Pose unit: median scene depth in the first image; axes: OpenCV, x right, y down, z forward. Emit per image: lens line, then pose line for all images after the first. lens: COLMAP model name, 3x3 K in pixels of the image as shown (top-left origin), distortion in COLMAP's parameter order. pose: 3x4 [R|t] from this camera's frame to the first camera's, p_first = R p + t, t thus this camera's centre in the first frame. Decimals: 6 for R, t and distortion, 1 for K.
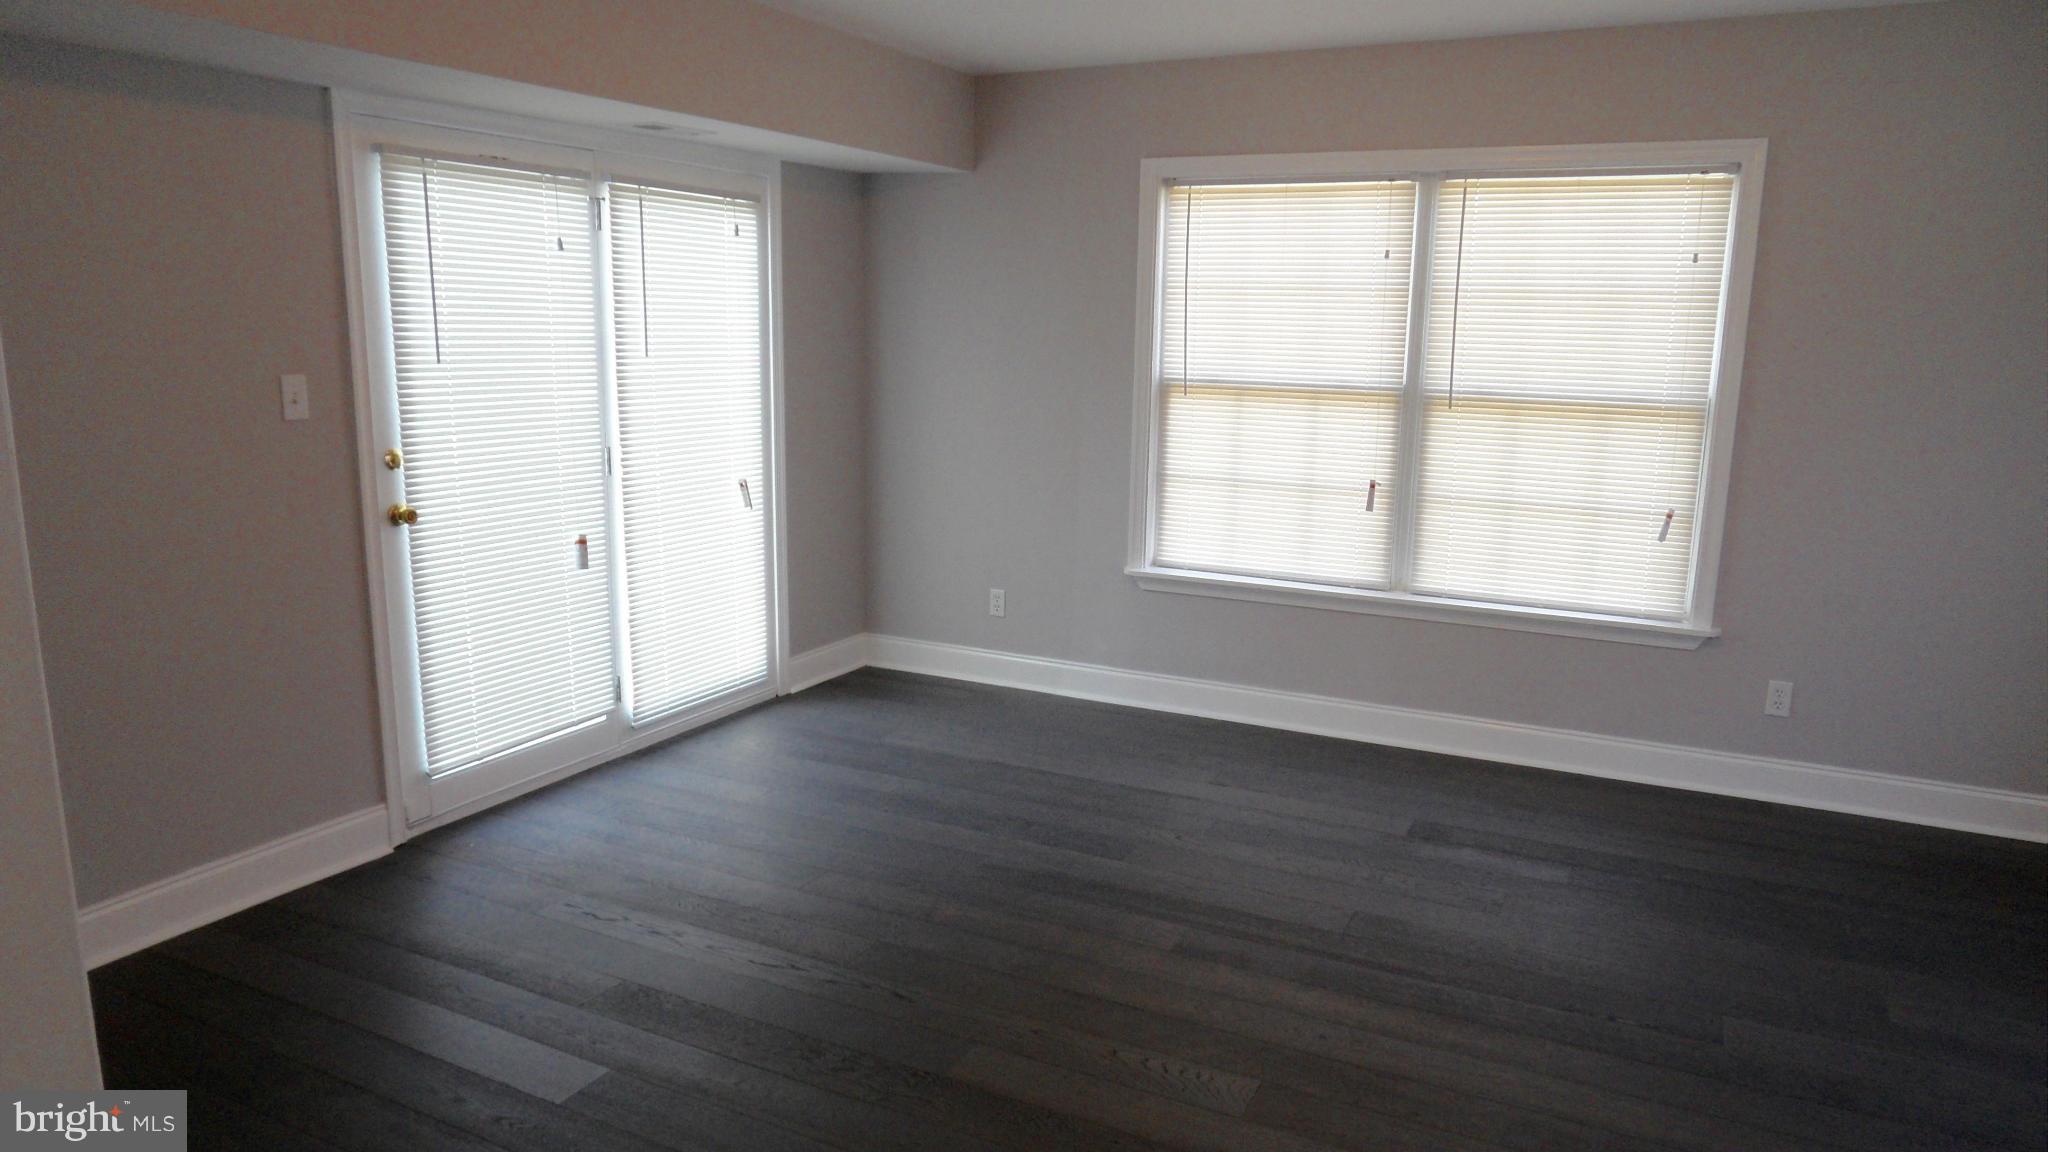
lens RADIAL K [[1360.5, 0, 1024.0], [0, 1360.5, 576.0], [0, 0, 1]] dist [-0.018363, 0.028399]
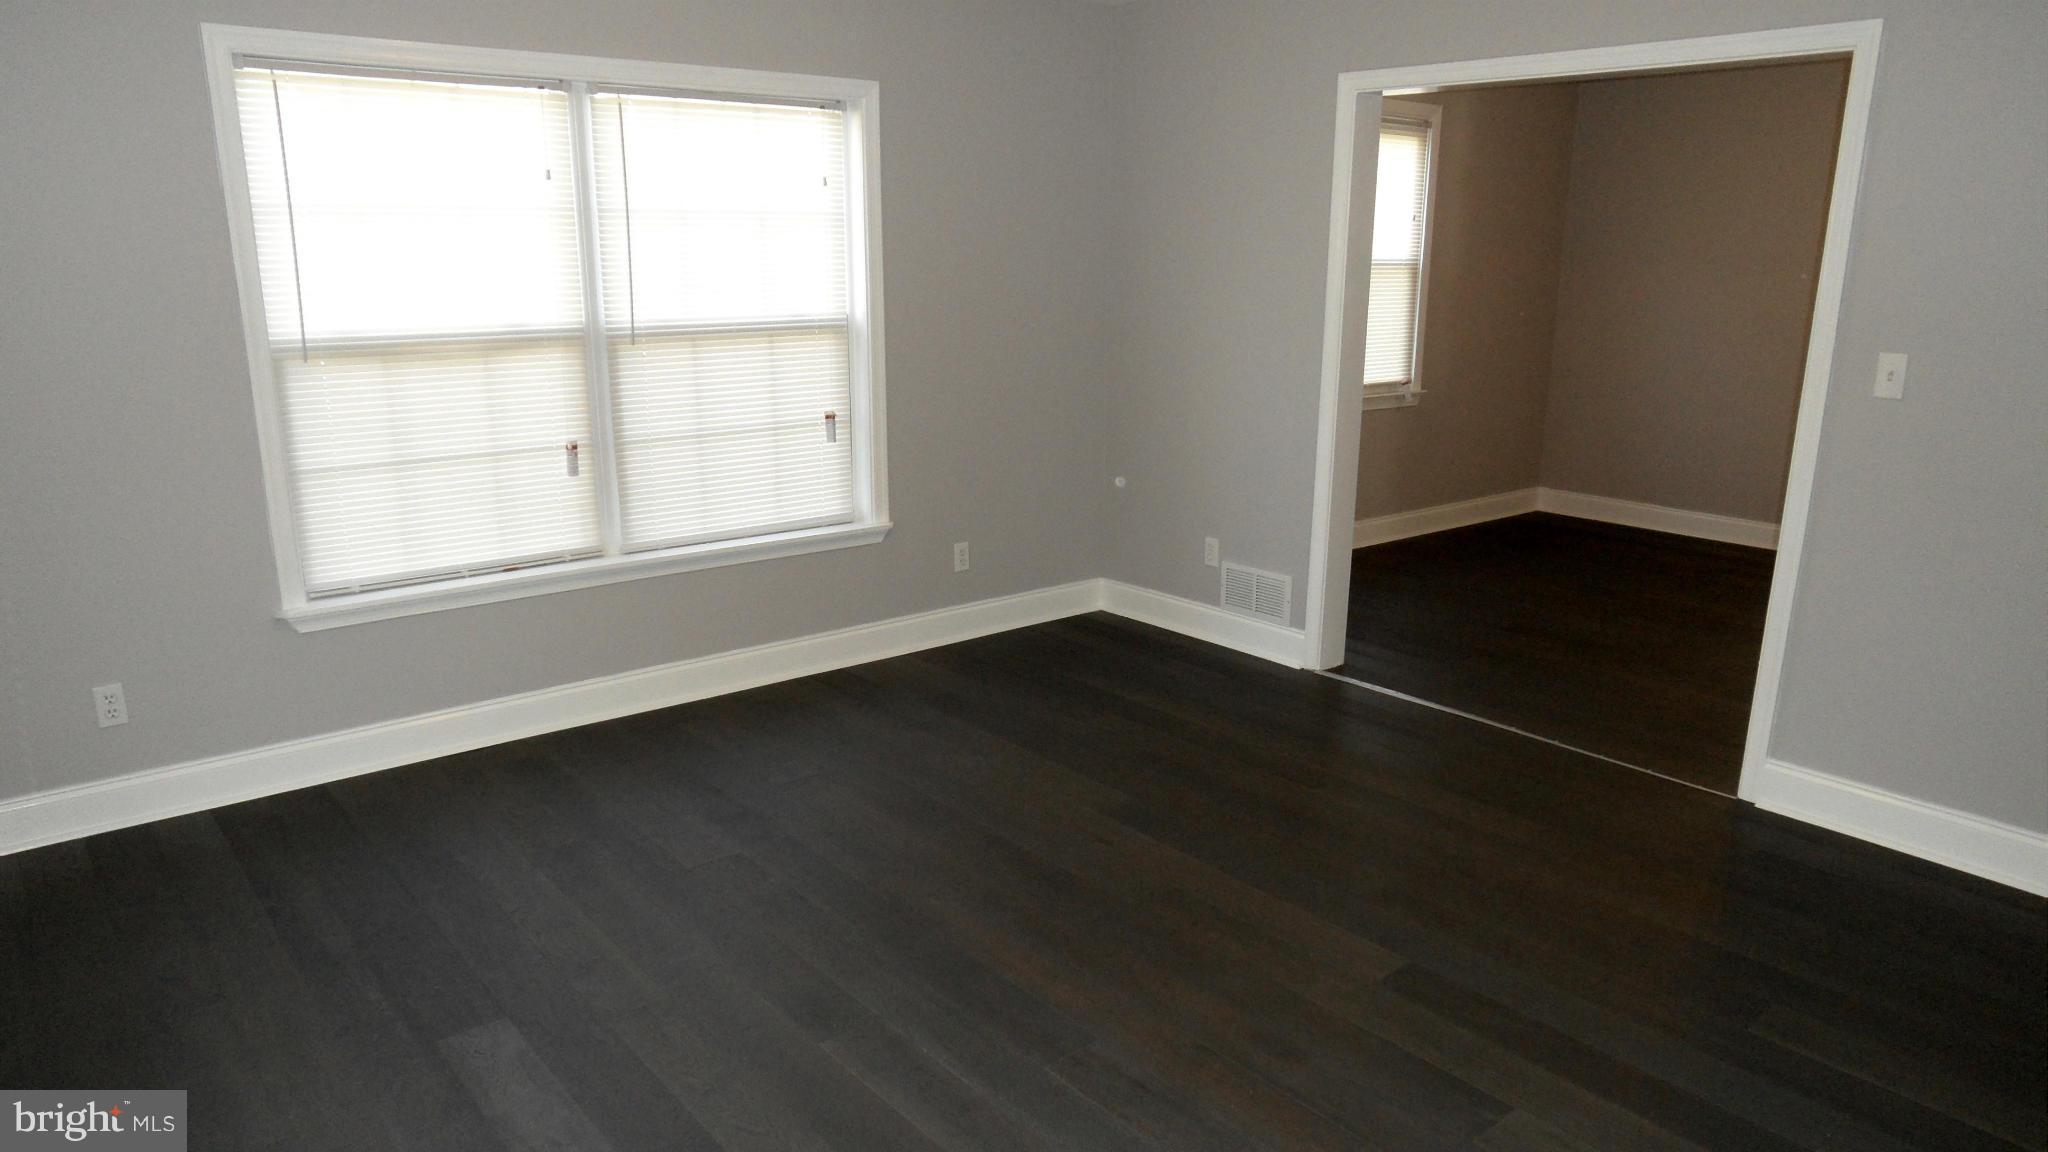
lens RADIAL K [[1360.5, 0, 1024.0], [0, 1360.5, 576.0], [0, 0, 1]] dist [-0.018363, 0.028399]
pose [[0.414260, -0.223661, 0.882249, -0.427049], [0.183145, 0.969993, 0.159910, -0.072943], [-0.891542, 0.095335, 0.442792, 0.378889]]
